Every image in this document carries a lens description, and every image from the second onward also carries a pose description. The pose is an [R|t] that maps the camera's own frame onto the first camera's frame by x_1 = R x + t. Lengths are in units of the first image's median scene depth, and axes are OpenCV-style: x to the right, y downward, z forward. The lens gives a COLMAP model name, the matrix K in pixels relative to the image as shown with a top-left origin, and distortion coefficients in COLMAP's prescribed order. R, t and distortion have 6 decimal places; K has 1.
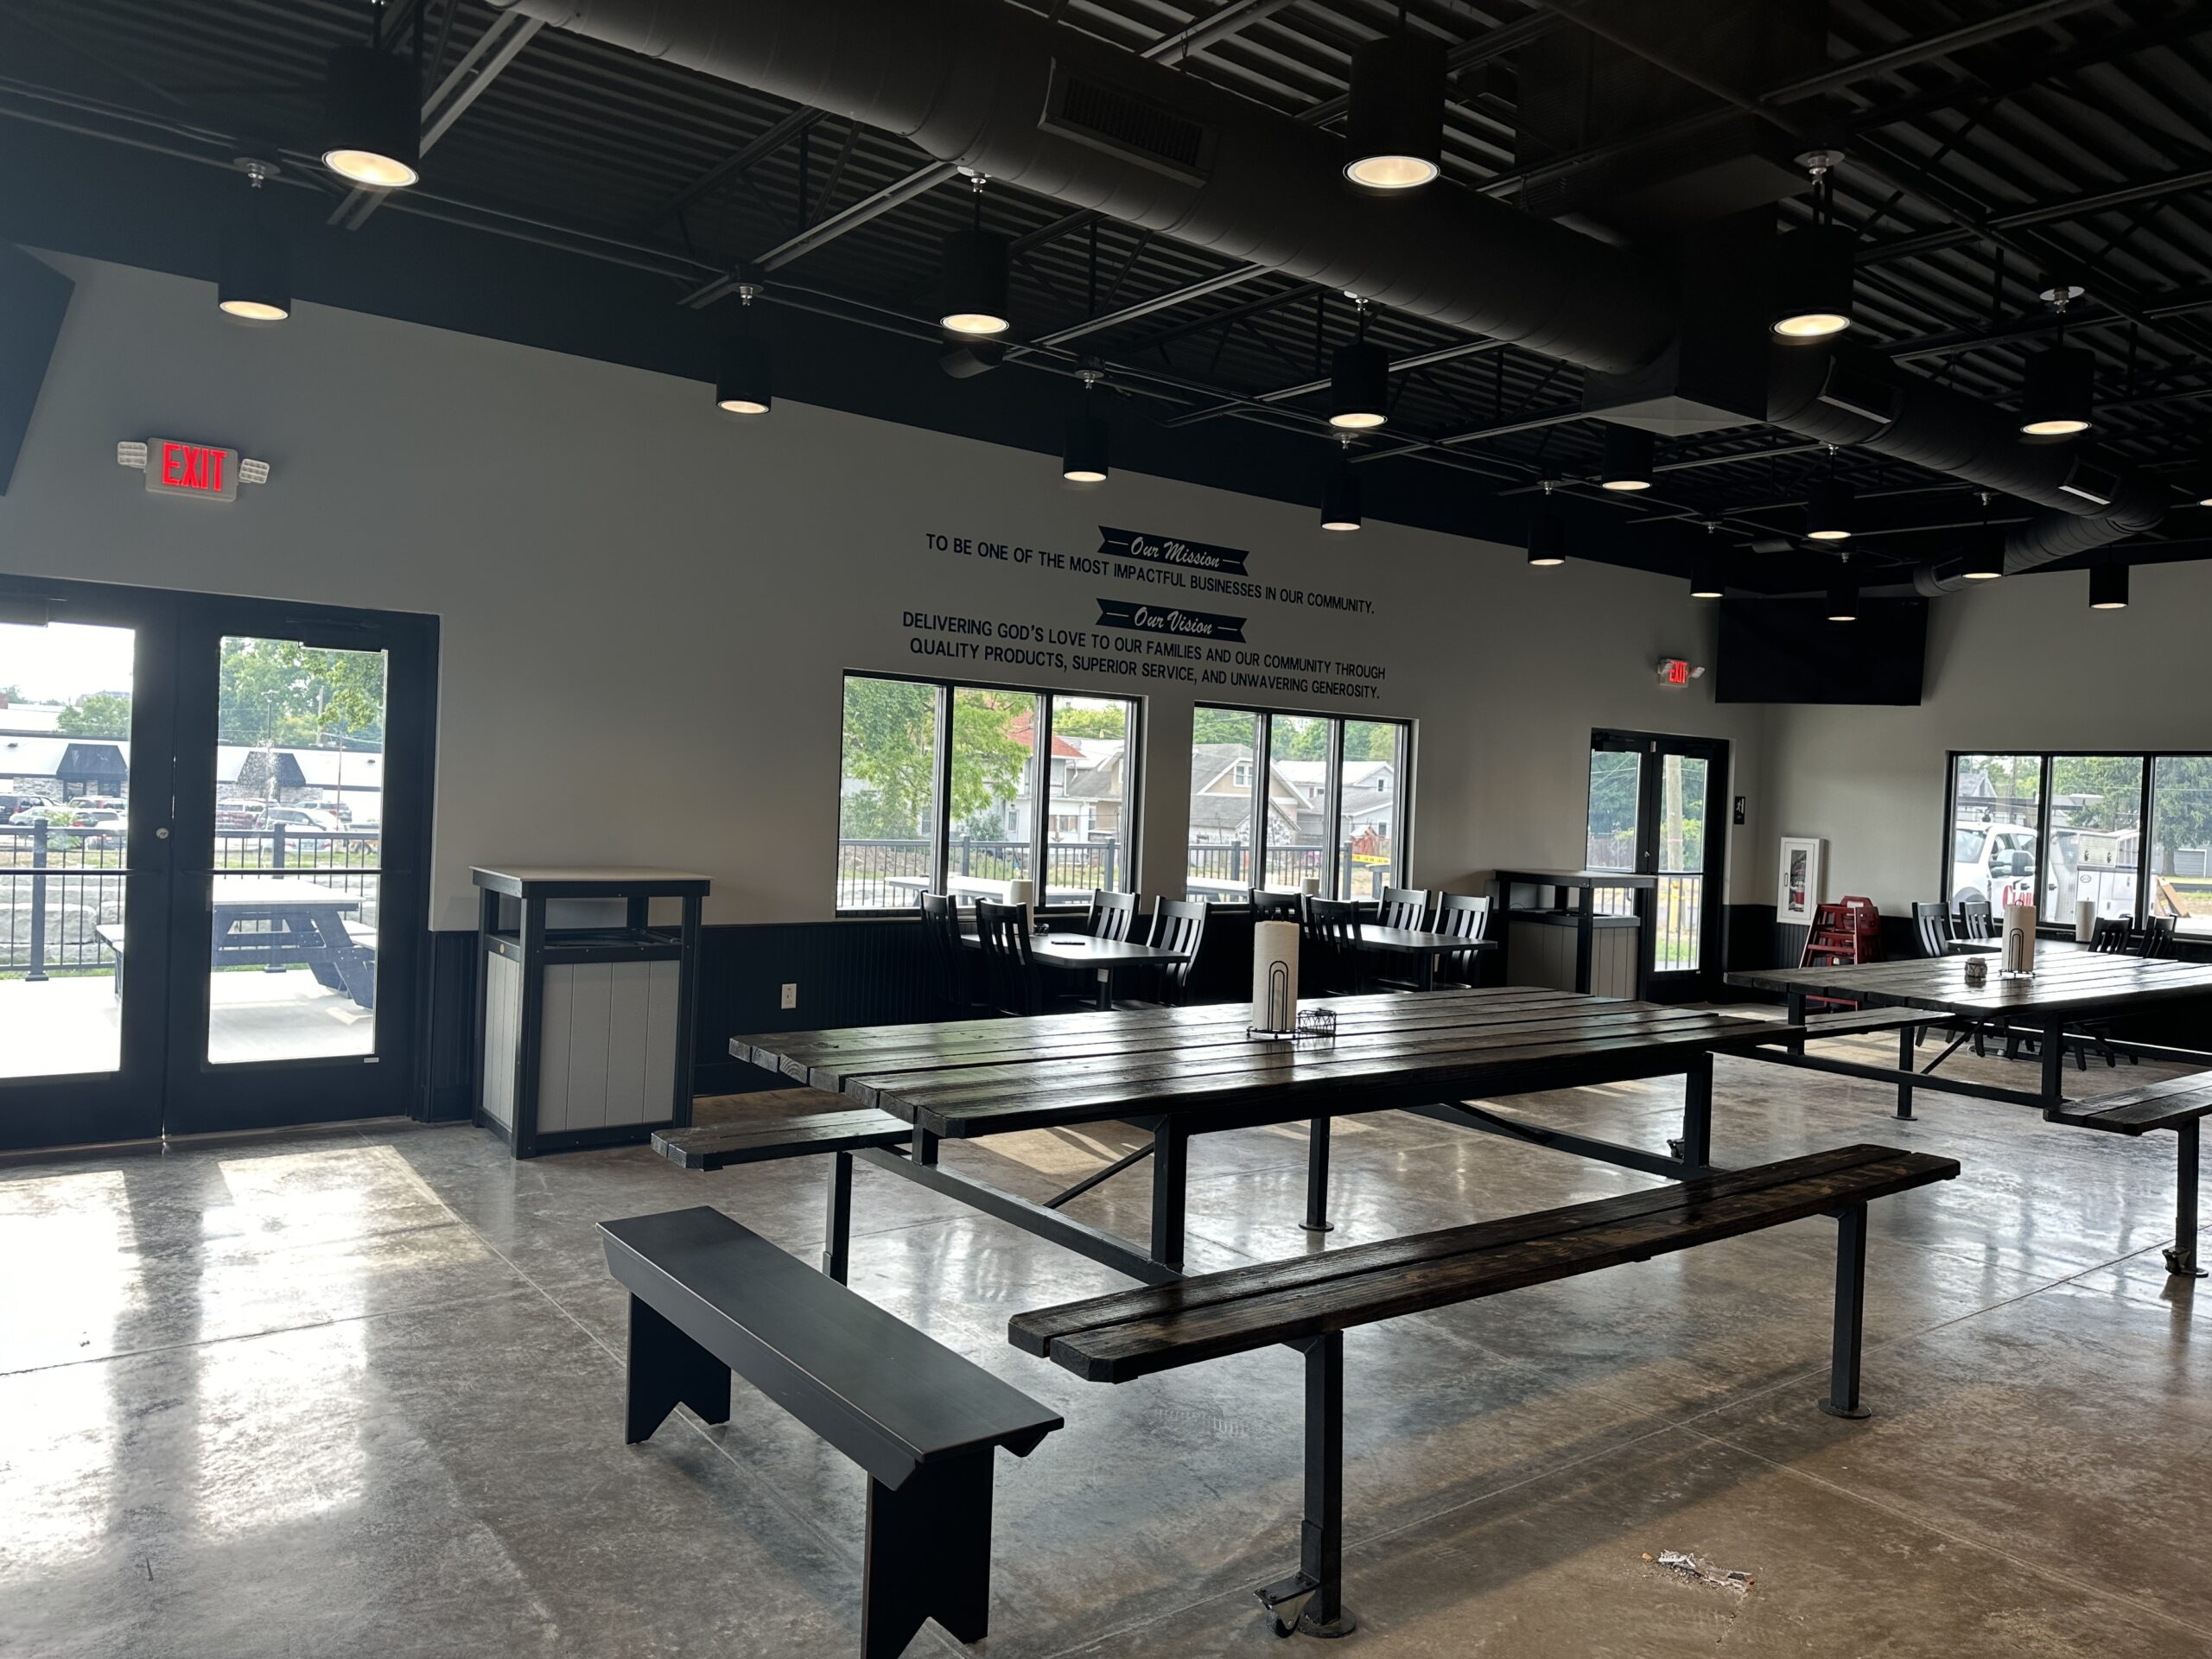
lens RADIAL K [[1540.6, 0, 1108.4], [0, 1540.6, 830.2], [0, 0, 1]] dist [0.057312, -0.008954]
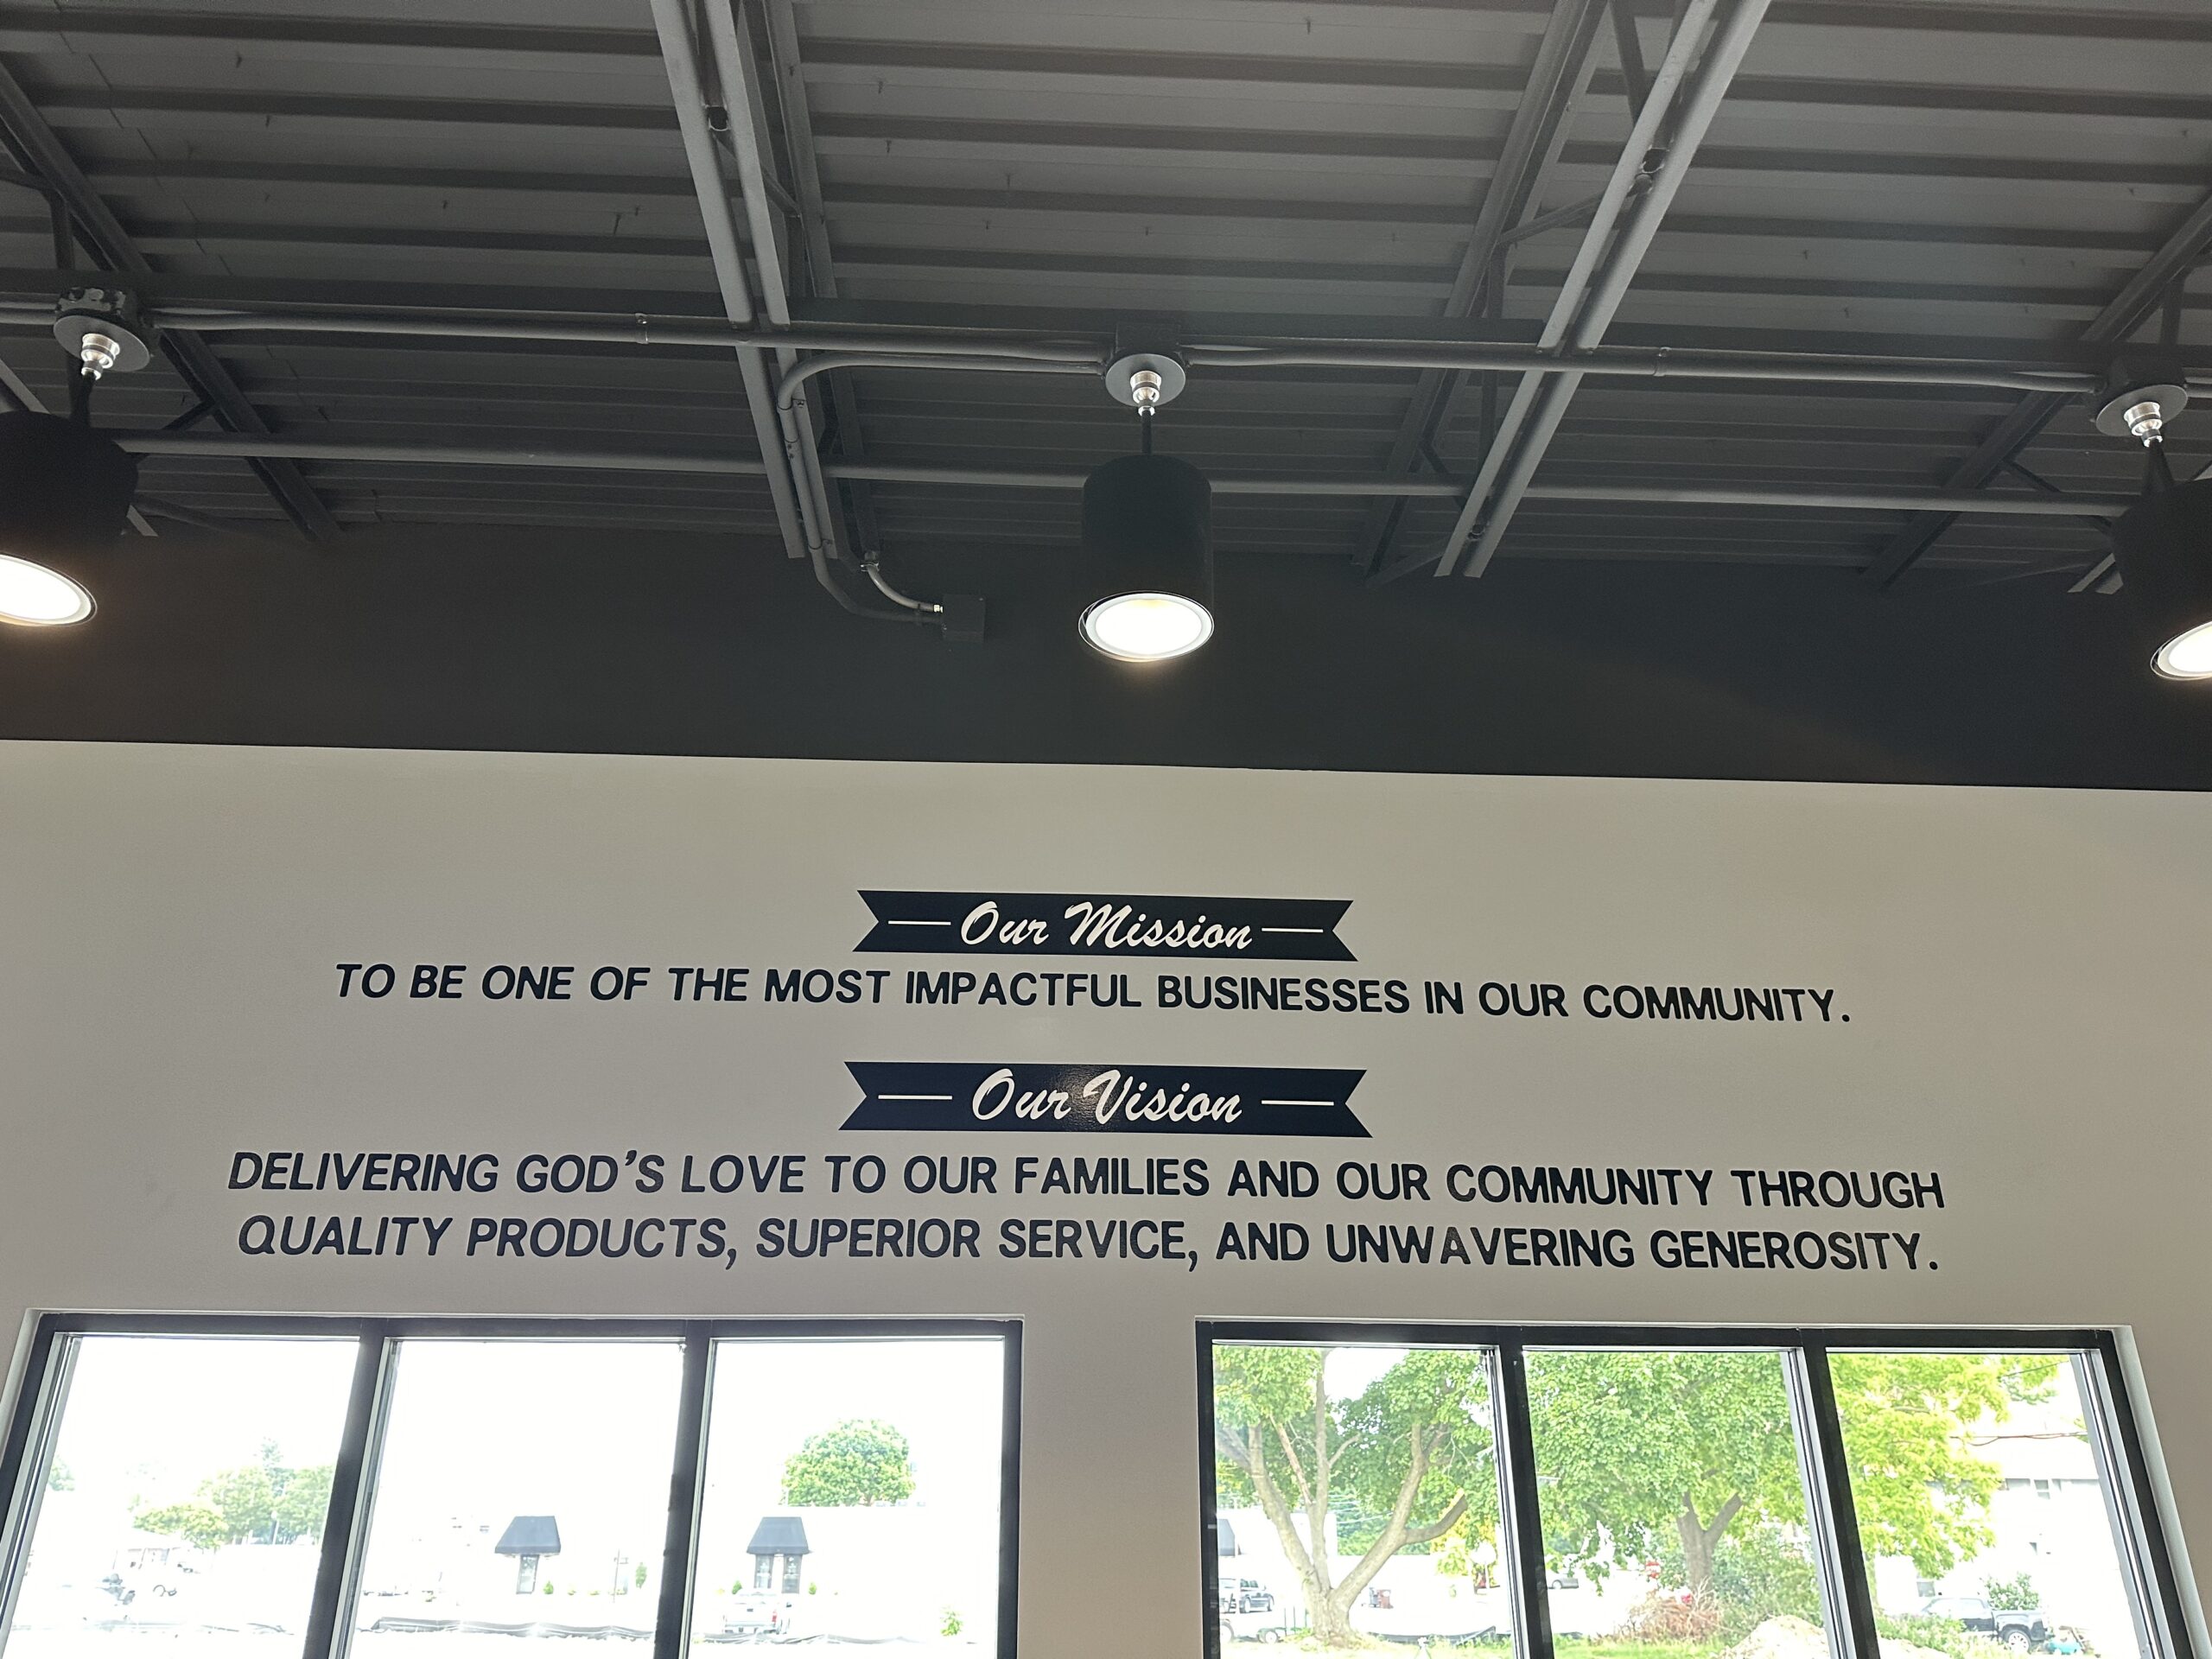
lens RADIAL K [[1540.6, 0, 1102.5], [0, 1540.6, 817.5], [0, 0, 1]] dist [0.057312, -0.008954]
pose [[0.824490, -0.262434, -0.501343, 0.250243], [0.018696, 0.898107, -0.439379, -0.032832], [0.565567, 0.352891, 0.745387, 0.705851]]
